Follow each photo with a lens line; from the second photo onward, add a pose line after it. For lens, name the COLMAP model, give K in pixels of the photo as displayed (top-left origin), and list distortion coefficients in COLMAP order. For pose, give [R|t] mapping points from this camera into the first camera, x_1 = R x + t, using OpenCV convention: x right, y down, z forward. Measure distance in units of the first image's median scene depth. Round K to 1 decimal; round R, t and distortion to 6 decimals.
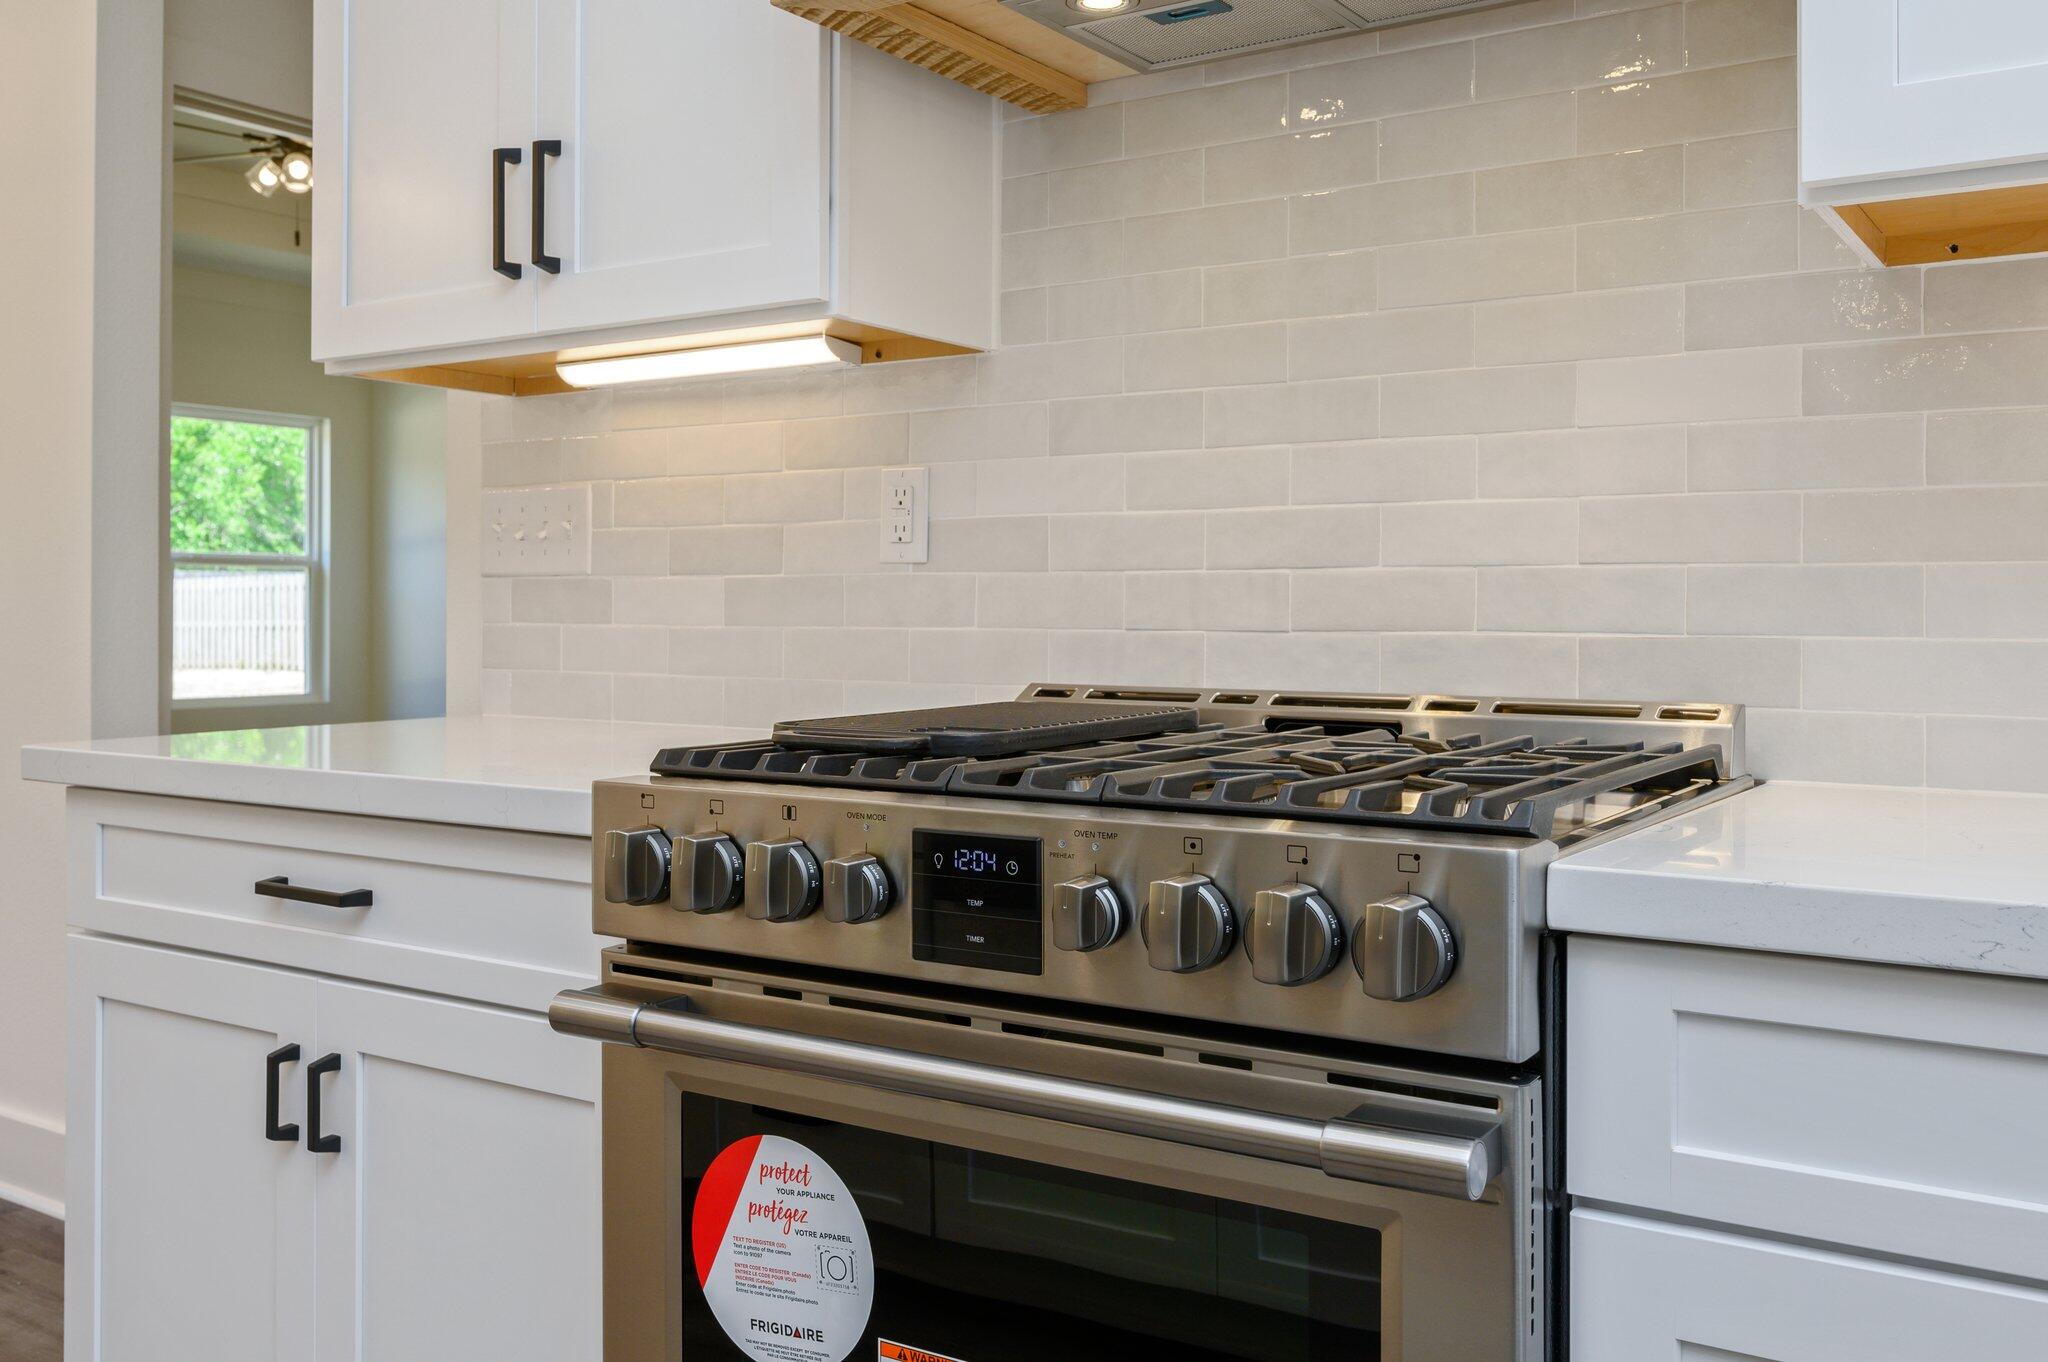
lens RADIAL K [[1810.4, 0, 1024.0], [0, 1810.4, 681.0], [0, 0, 1]] dist [0.002194, 0.000624]
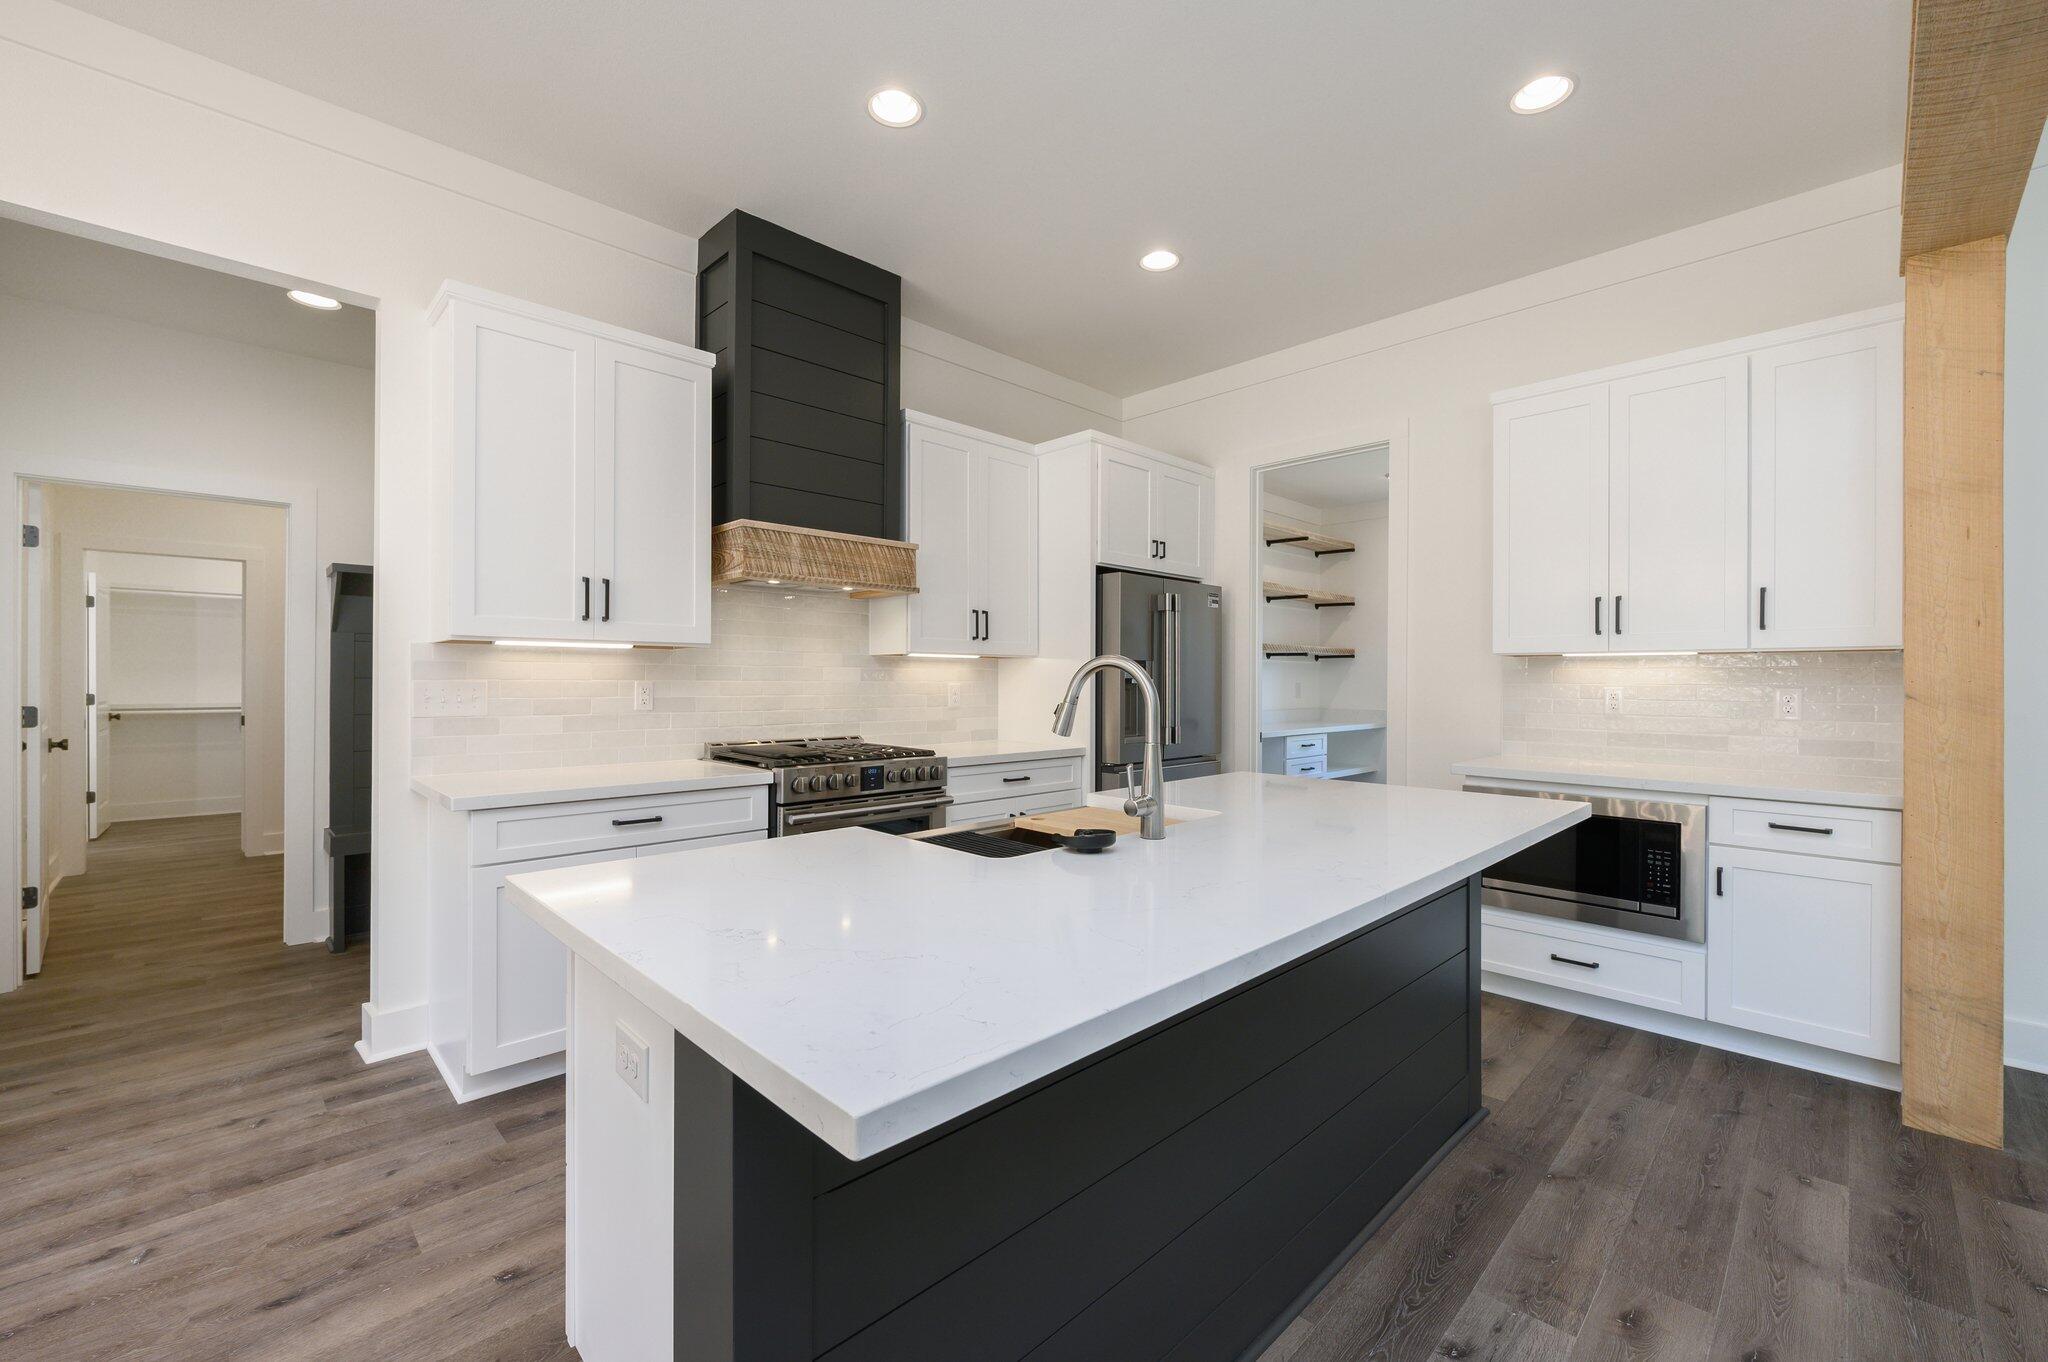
lens RADIAL K [[831.6, 0, 1024.0], [0, 831.6, 681.0], [0, 0, 1]] dist [-0.000581, -0.000131]
pose [[0.218647, -0.002852, 0.975800, -1.577245], [0.033806, 0.999418, -0.004653, -0.098267], [-0.975218, 0.034006, 0.218616, -0.022902]]
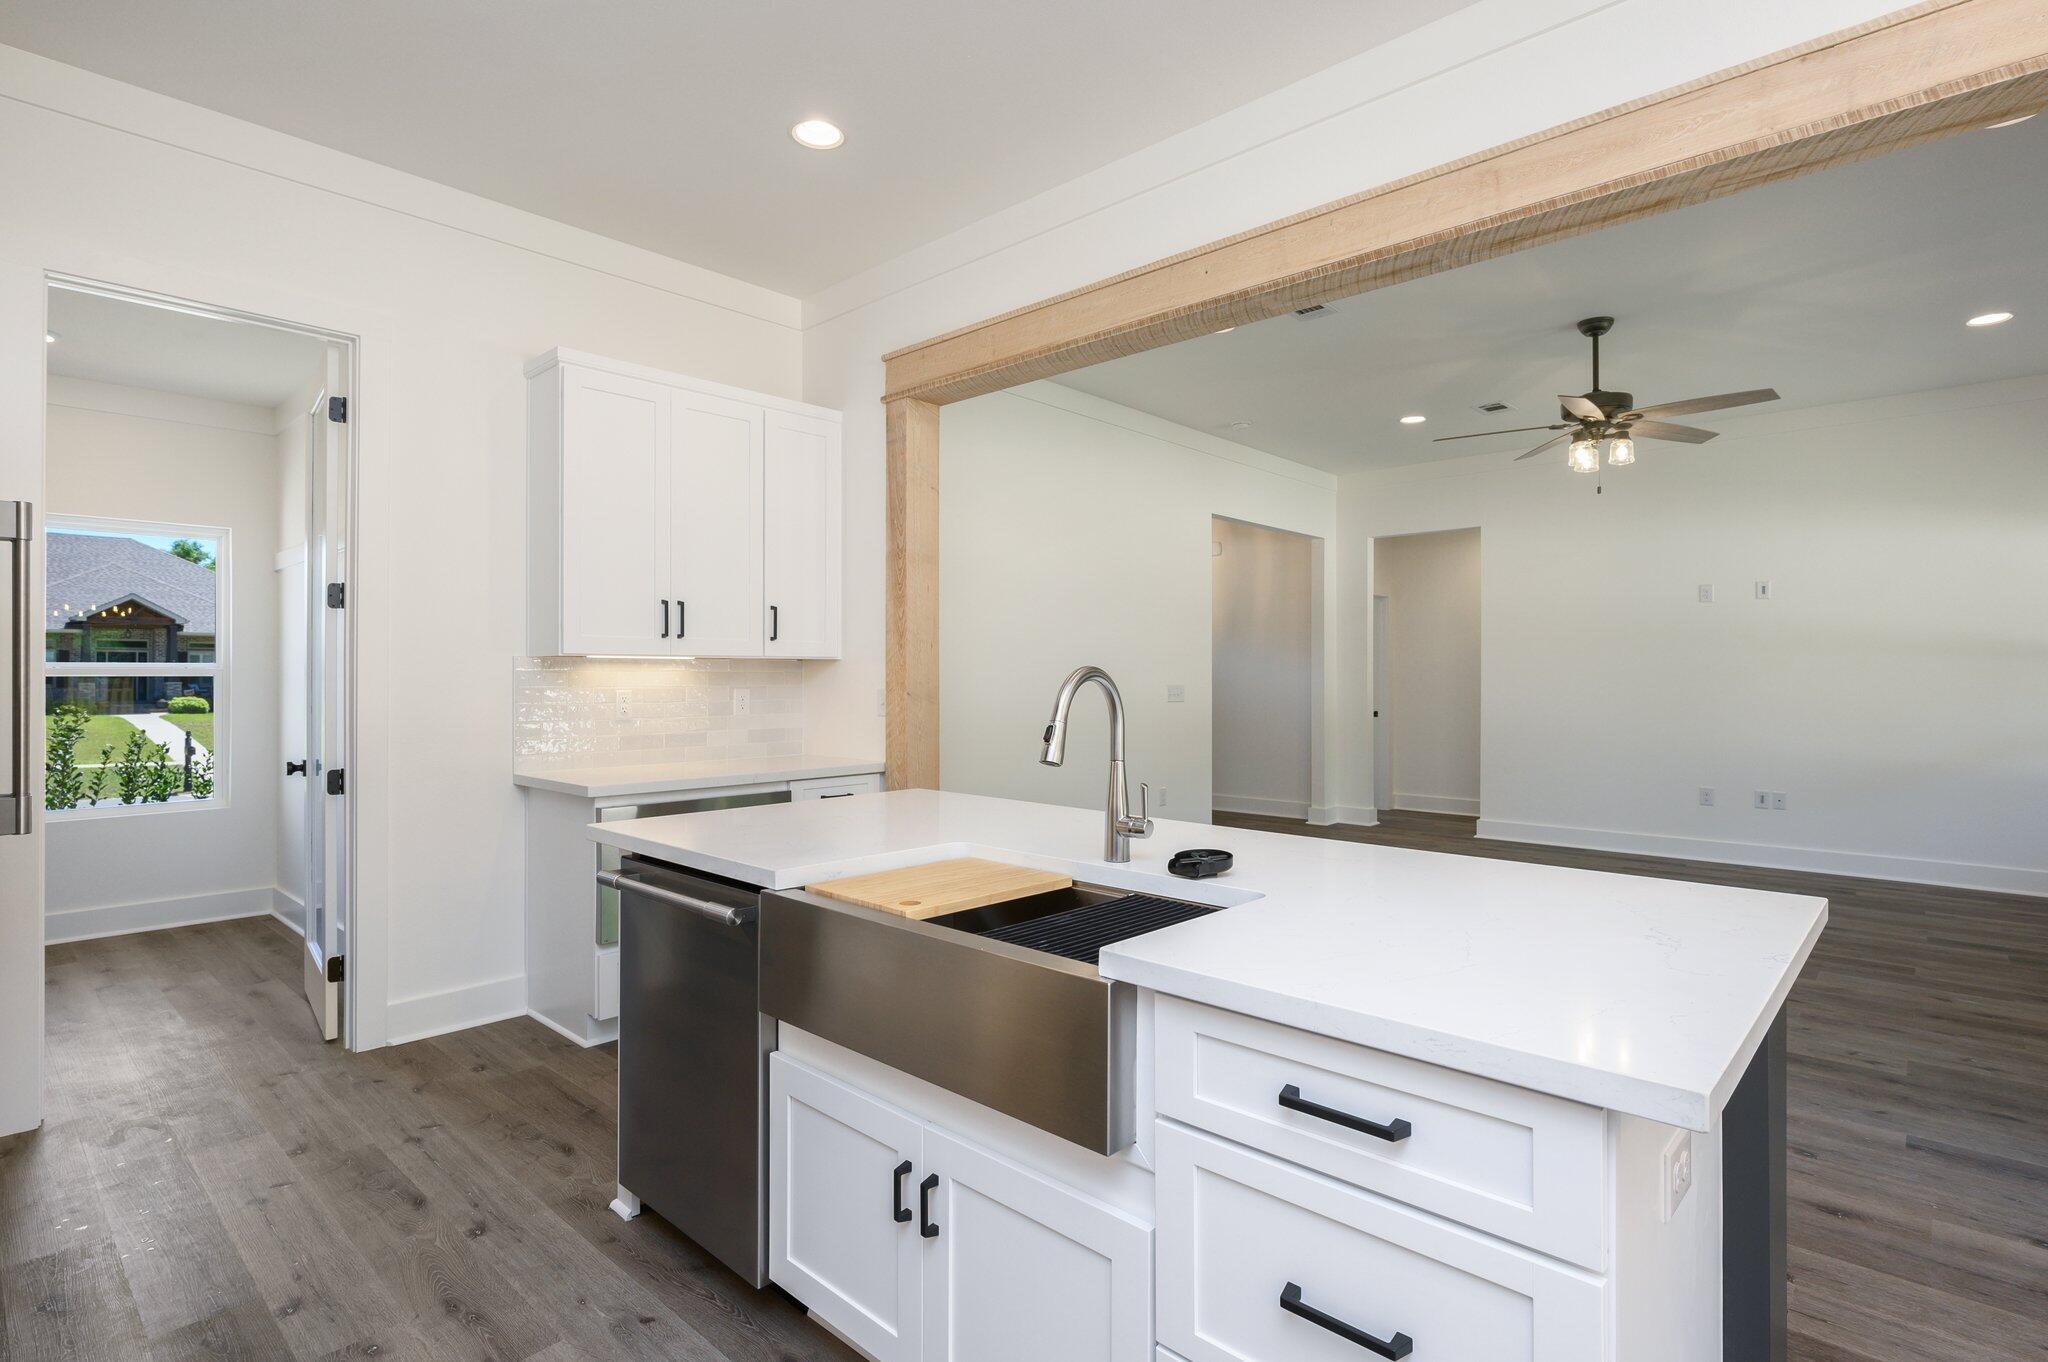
lens RADIAL K [[1006.1, 0, 1031.3], [0, 1006.1, 670.1], [0, 0, 1]] dist [-0.003691, 0.000210]
pose [[-0.984952, -0.000191, 0.172826, -0.749044], [0.005354, 0.999486, 0.031618, -0.156078], [-0.172743, 0.032067, -0.984445, 1.077644]]
